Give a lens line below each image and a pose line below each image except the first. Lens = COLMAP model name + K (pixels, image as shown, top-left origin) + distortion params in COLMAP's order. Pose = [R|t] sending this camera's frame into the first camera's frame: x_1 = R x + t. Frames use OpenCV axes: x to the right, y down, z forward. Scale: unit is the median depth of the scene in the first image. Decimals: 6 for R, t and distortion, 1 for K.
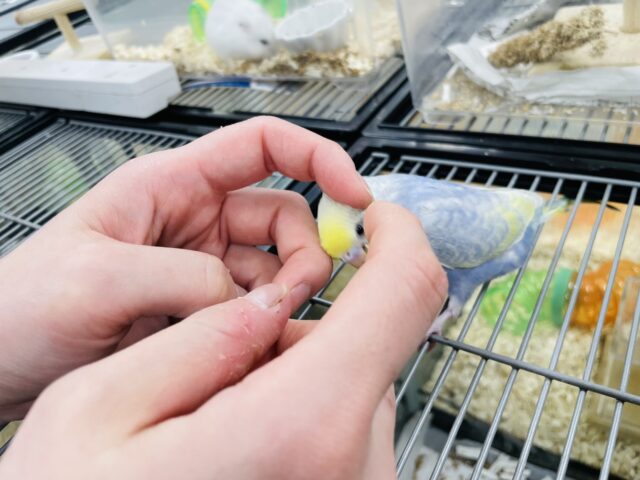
lens RADIAL K [[495.0, 0, 327.1], [0, 495.0, 236.9], [0, 0, 1]] dist [0.071336, -0.111140]
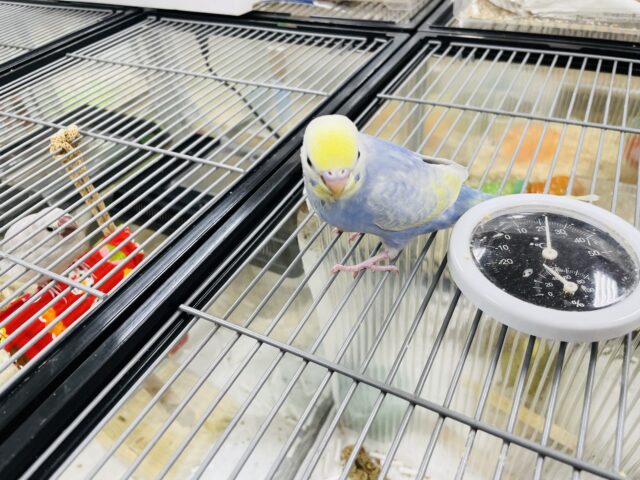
lens RADIAL K [[473.2, 0, 320.0], [0, 473.2, 240.0], [0, 0, 1]] dist [0.060295, -0.083792]
pose [[0.989138, 0.058228, 0.134967, -0.303374], [-0.062230, 0.997733, 0.025621, 0.317697], [-0.133170, -0.033742, 0.990519, -0.297327]]
